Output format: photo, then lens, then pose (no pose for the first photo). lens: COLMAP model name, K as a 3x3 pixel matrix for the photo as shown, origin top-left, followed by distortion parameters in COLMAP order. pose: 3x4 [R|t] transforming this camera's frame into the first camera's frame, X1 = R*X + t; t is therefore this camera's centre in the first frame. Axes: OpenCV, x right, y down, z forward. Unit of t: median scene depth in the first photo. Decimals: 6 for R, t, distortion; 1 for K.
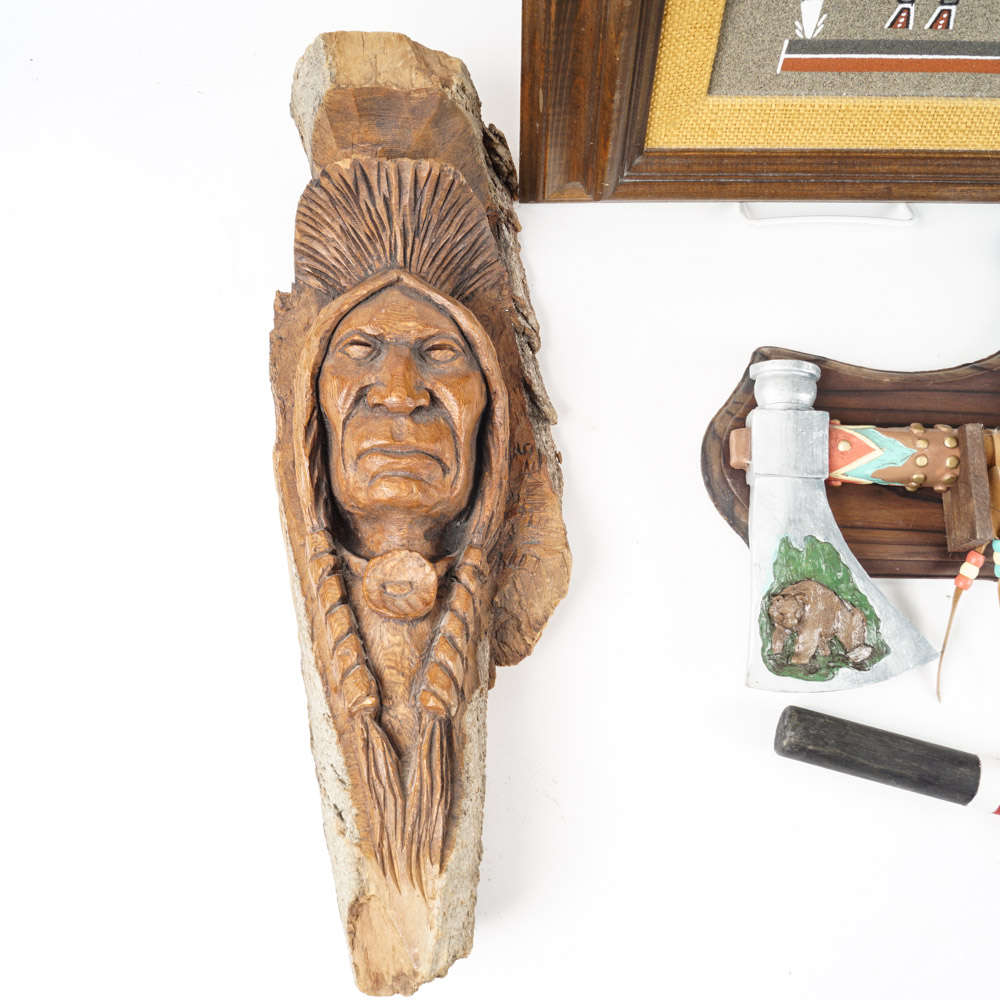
lens RADIAL K [[1134.8, 0, 496.5], [0, 1134.8, 500.3], [0, 0, 1]] dist [-0.092560, 0.000000]
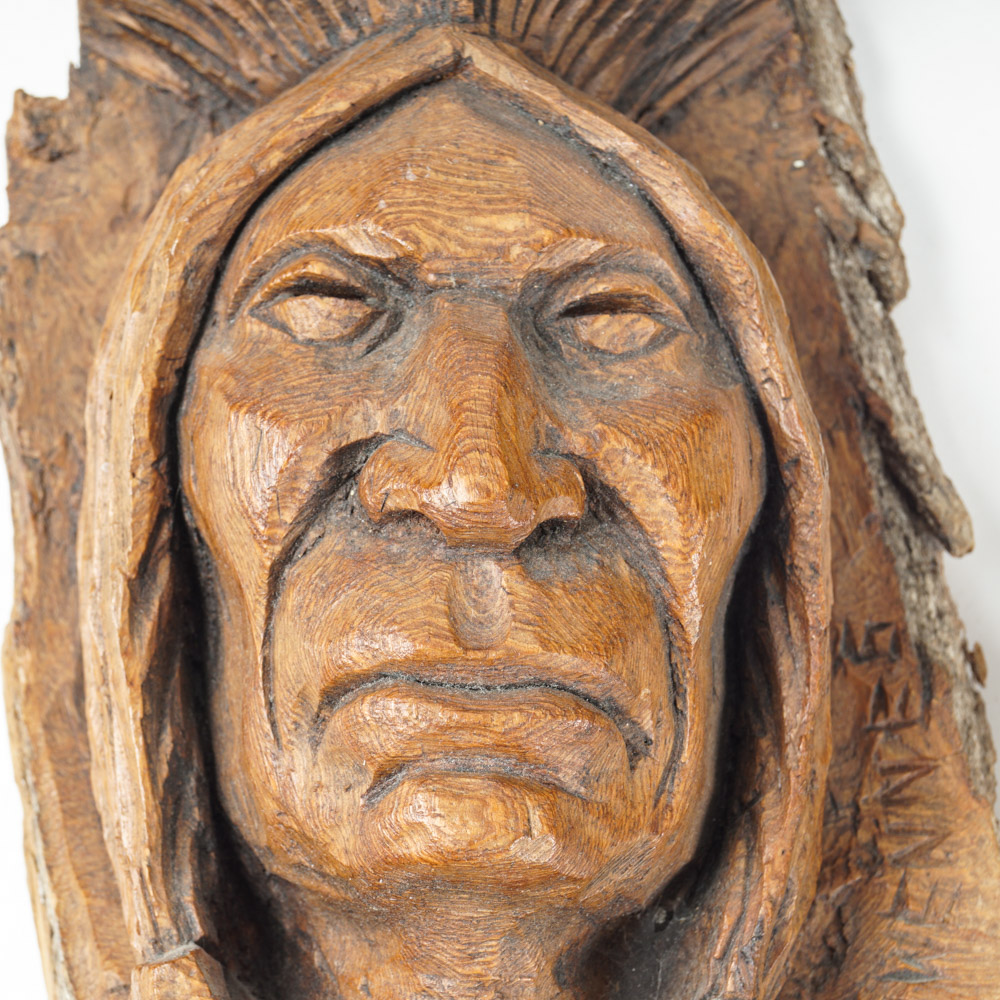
lens RADIAL K [[2918.7, 0, 499.8], [0, 2918.7, 500.3], [0, 0, 1]] dist [0.000797, 0.000000]
pose [[0.999956, 0.004249, 0.008372, -0.082220], [-0.004027, 0.999646, -0.026301, -0.065694], [-0.008481, 0.026266, 0.999619, 0.267061]]
